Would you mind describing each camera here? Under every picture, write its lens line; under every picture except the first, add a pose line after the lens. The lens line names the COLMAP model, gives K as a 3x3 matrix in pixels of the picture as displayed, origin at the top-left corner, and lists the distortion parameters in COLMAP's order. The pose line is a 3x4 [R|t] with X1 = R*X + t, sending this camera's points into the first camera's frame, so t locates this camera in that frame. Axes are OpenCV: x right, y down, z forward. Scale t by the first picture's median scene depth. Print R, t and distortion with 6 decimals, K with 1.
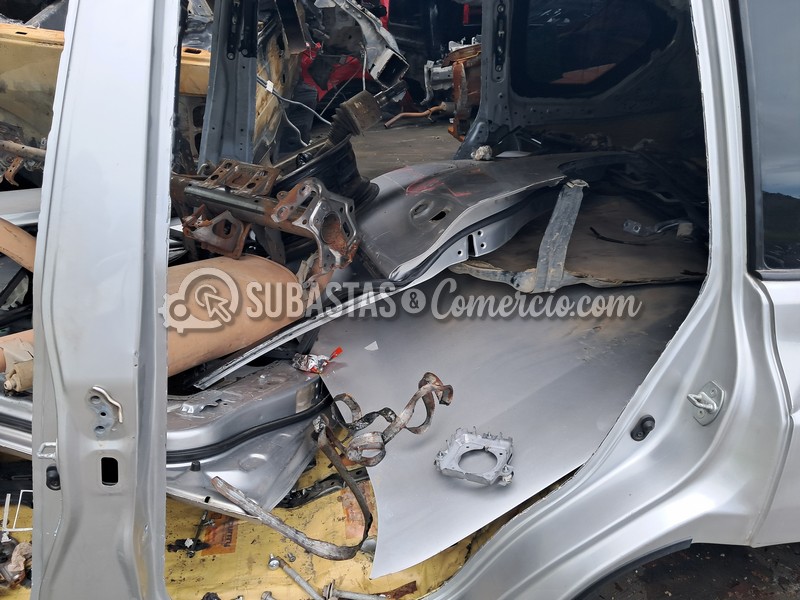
lens RADIAL K [[639.1, 0, 400.0], [0, 639.1, 300.0], [0, 0, 1]] dist [0.072056, -0.131320]
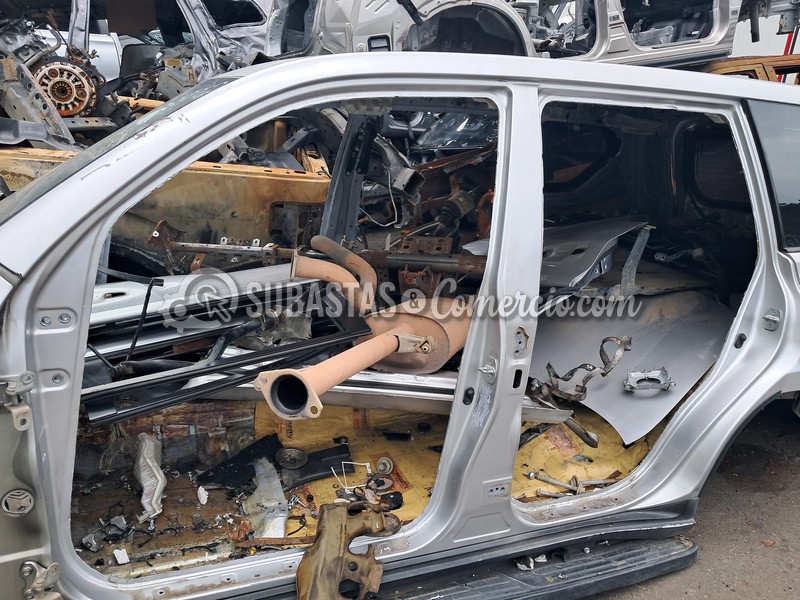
lens RADIAL K [[639.1, 0, 400.0], [0, 639.1, 300.0], [0, 0, 1]] dist [0.072056, -0.131320]
pose [[0.966274, -0.089744, 0.241372, -0.830737], [0.131980, 0.977435, -0.164930, 0.213110], [-0.221124, 0.191223, 0.956315, -0.479930]]
